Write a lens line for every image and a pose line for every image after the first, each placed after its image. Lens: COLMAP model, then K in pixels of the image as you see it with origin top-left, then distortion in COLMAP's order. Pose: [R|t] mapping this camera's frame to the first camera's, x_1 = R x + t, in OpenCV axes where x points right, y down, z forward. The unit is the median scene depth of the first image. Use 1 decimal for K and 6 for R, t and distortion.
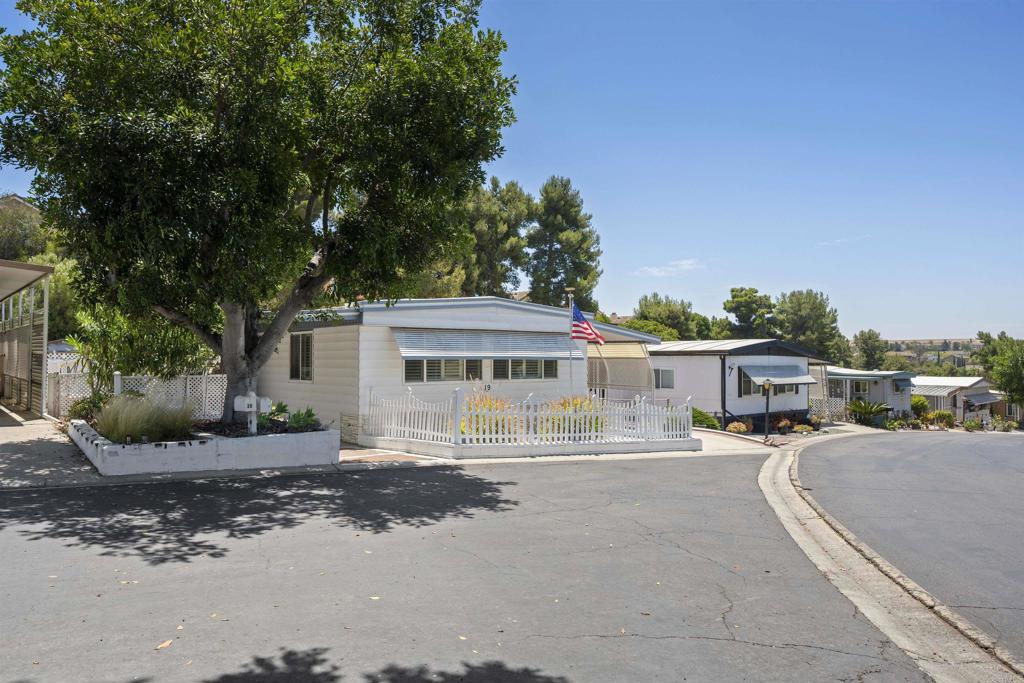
lens RADIAL K [[693.0, 0, 512.0], [0, 693.0, 341.5], [0, 0, 1]] dist [-0.005988, -0.000713]
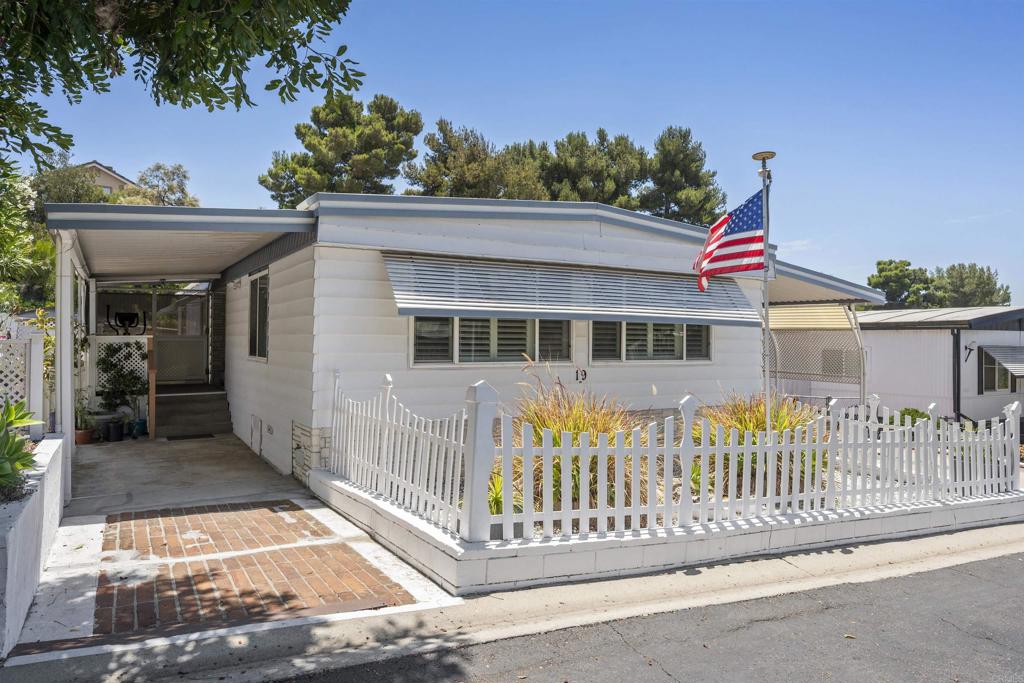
lens RADIAL K [[693.0, 0, 512.0], [0, 693.0, 341.5], [0, 0, 1]] dist [-0.005988, -0.000713]
pose [[0.988391, 0.009917, -0.151609, -0.002026], [-0.006143, 0.999660, 0.025340, 0.007721], [0.151809, -0.024114, 0.988116, 0.131322]]
